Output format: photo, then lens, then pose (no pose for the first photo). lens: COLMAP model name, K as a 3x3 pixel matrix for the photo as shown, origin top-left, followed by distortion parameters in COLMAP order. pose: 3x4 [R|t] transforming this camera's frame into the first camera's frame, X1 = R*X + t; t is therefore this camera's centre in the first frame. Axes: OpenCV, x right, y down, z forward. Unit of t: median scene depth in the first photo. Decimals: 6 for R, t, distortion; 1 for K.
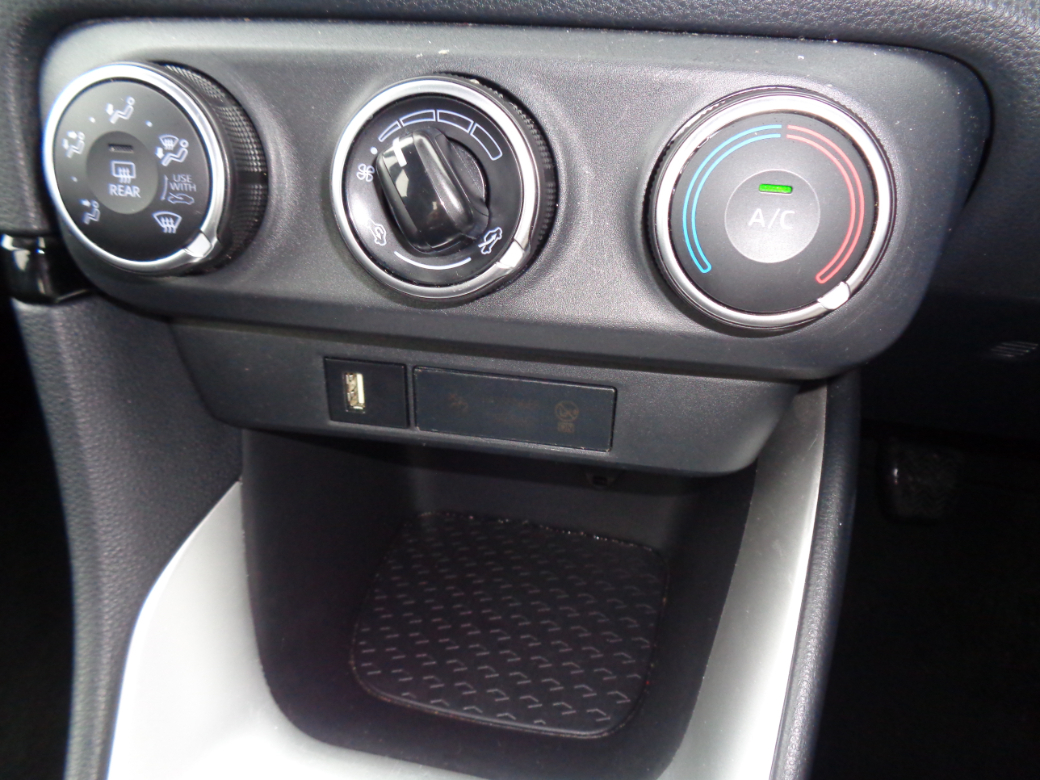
lens RADIAL K [[757.2, 0, 518.5], [0, 757.2, 358.6], [0, 0, 1]] dist [-0.008597, -0.002152]
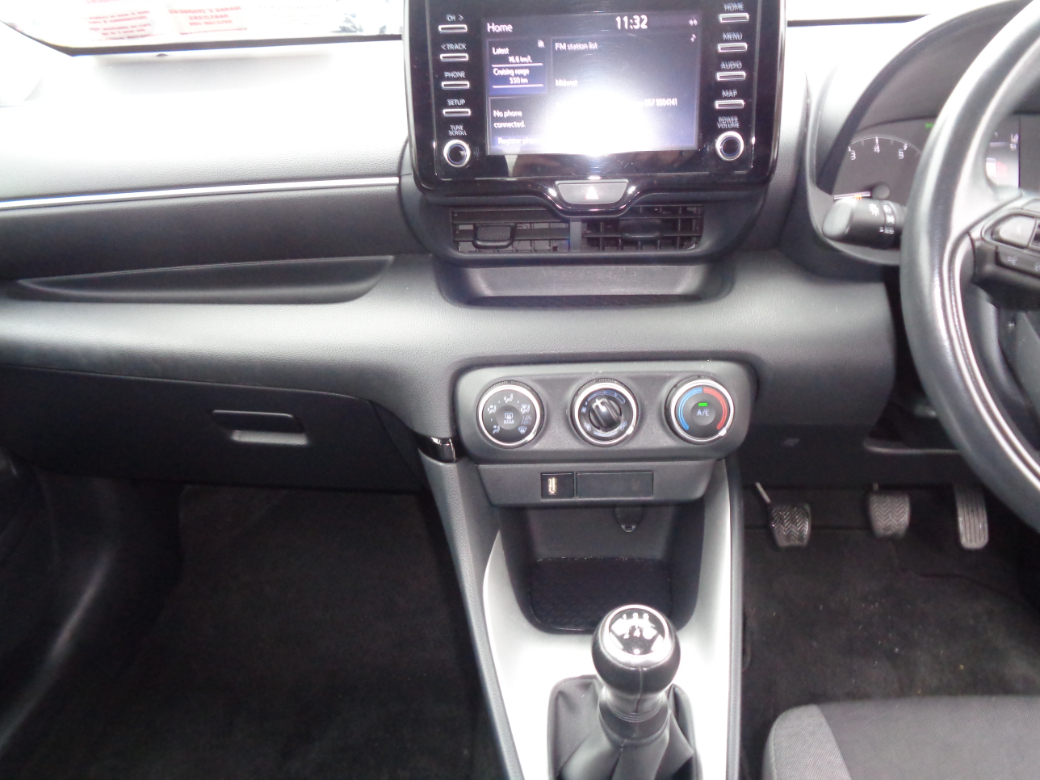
lens RADIAL K [[769.2, 0, 520.0], [0, 769.2, 390.0], [0, 0, 1]] dist [0.002631, 0.000429]
pose [[0.985814, -0.099806, 0.134940, -0.768231], [0.119014, 0.982582, -0.142718, 0.100388], [-0.118345, 0.156753, 0.980522, -1.912509]]
